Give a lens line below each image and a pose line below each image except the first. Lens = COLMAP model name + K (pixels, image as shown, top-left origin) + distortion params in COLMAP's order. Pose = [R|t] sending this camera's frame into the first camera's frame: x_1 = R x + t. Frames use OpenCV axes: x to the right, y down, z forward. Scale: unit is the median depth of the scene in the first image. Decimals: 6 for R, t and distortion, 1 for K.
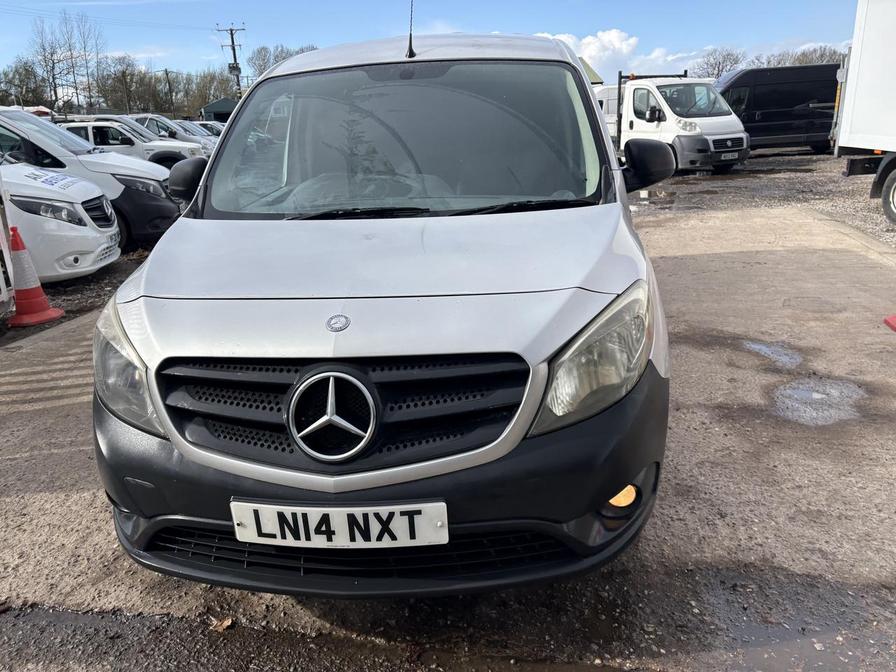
lens RADIAL K [[669.1, 0, 447.8], [0, 669.1, 333.0], [0, 0, 1]] dist [-0.002835, -0.000515]
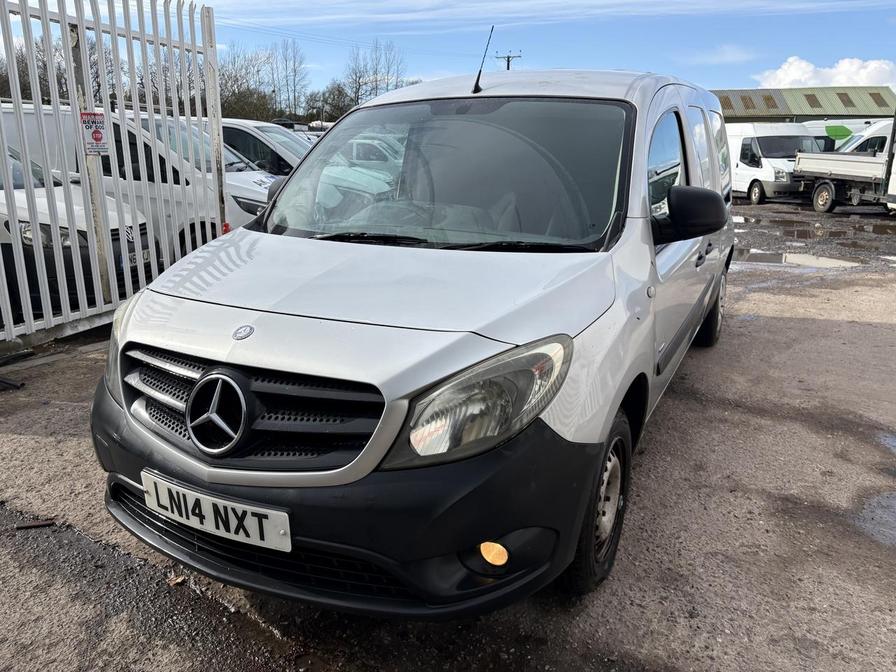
lens RADIAL K [[667.9, 0, 451.1], [0, 667.9, 339.1], [0, 0, 1]] dist [-0.001288, -0.006447]
pose [[0.930486, 0.143195, -0.337181, 0.517379], [-0.151811, 0.988409, 0.000822, -0.056102], [0.333391, 0.050423, 0.941439, 0.068680]]
